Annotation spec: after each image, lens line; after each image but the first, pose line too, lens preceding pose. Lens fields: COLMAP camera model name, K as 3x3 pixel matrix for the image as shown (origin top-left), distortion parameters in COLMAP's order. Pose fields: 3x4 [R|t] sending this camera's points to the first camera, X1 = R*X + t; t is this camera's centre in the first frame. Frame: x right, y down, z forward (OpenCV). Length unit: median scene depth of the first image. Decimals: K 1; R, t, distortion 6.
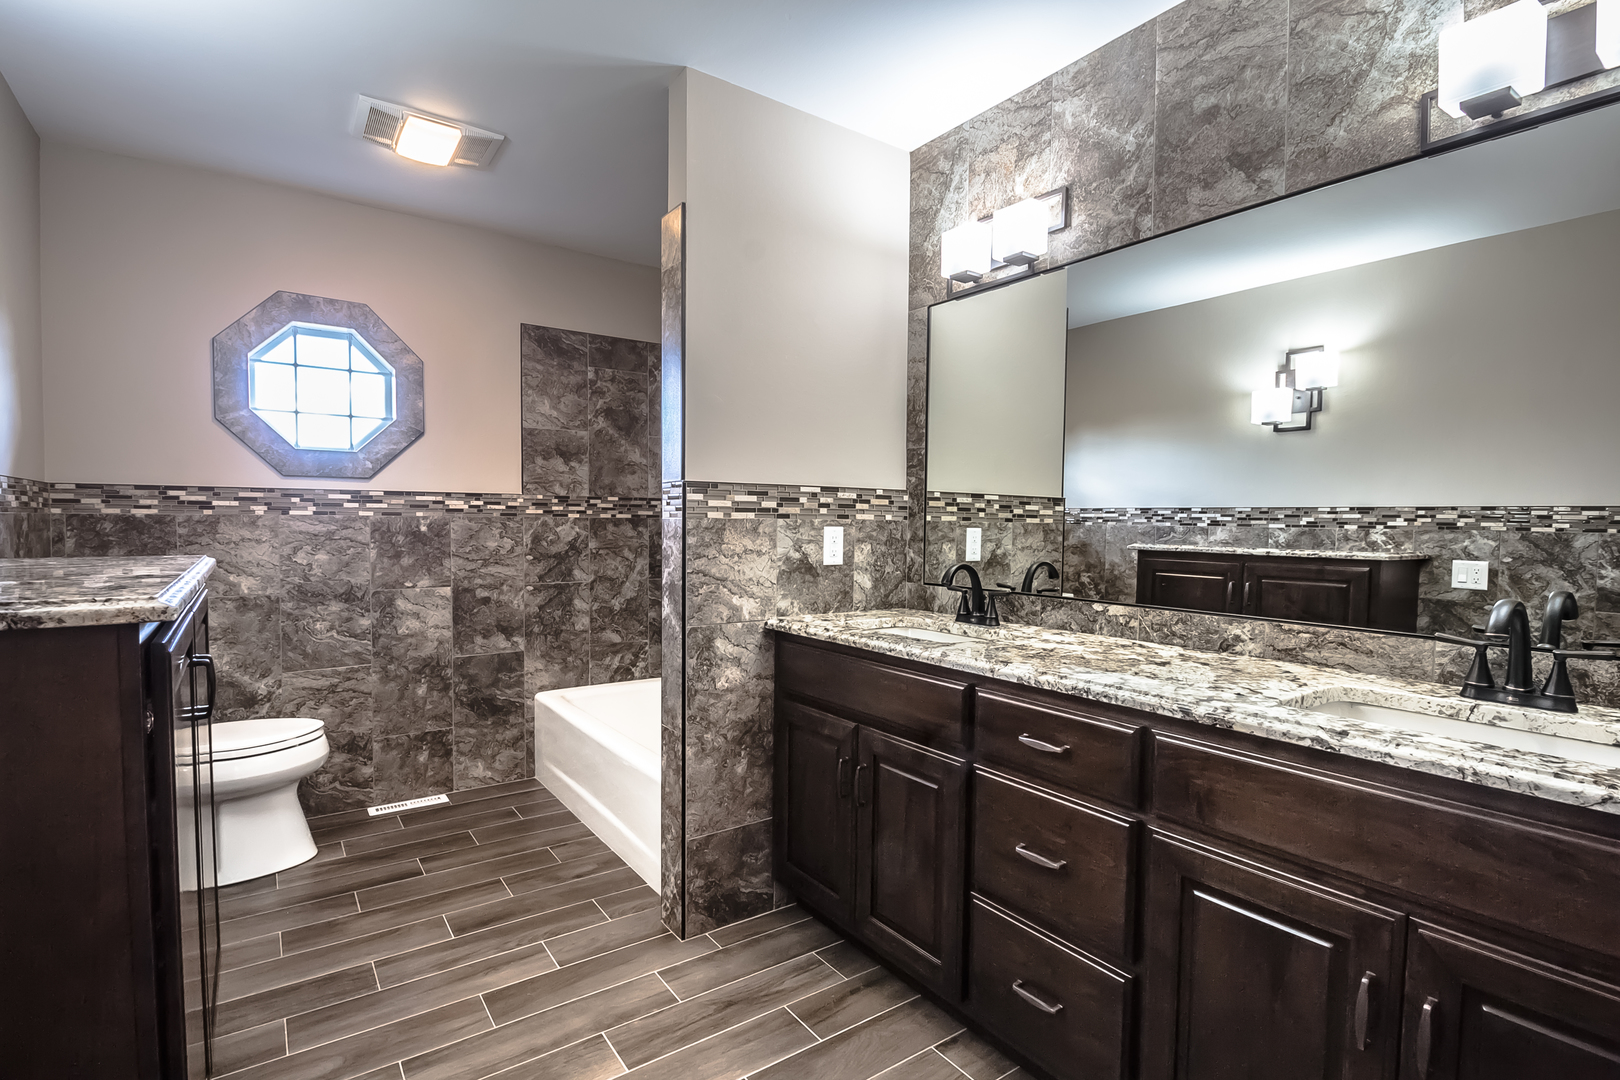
lens RADIAL K [[769.3, 0, 807.8], [0, 769.3, 546.2], [0, 0, 1]] dist [0.003990, -0.000743]
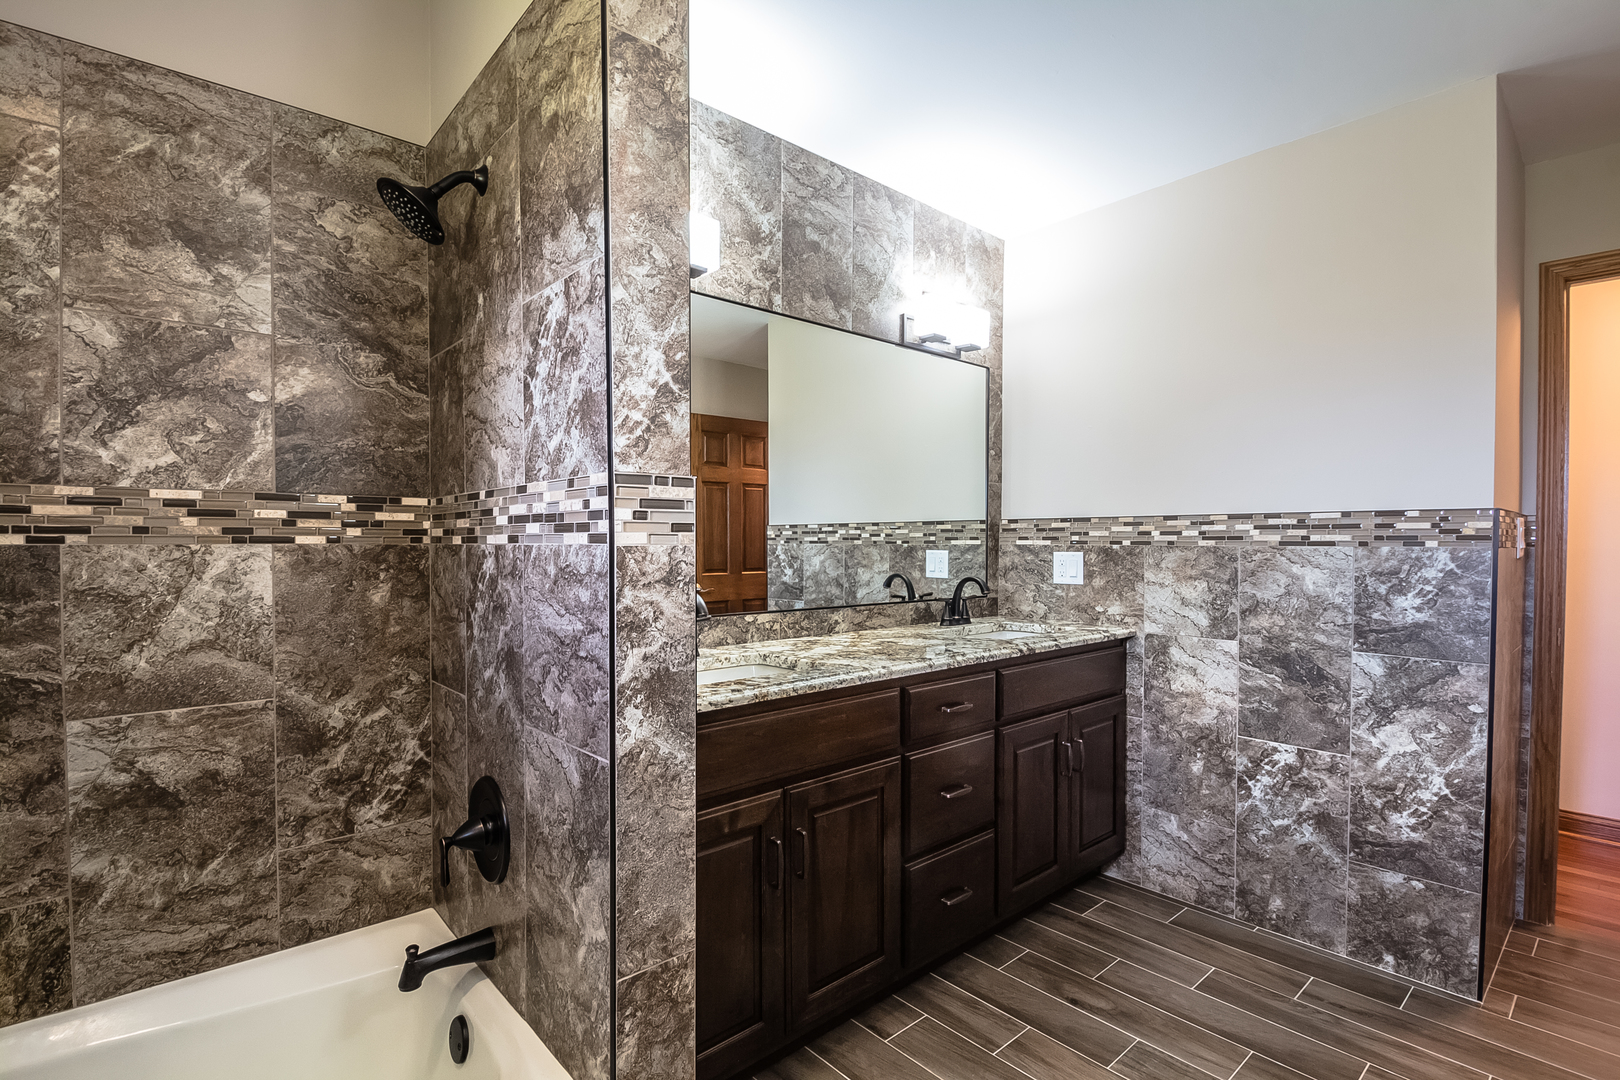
lens RADIAL K [[769.3, 0, 809.0], [0, 769.3, 542.4], [0, 0, 1]] dist [0.003990, -0.000743]
pose [[-0.102988, -0.013543, 0.994590, -0.876176], [0.034952, 0.999241, 0.017226, -0.056777], [-0.994068, 0.036537, -0.102437, 1.200034]]
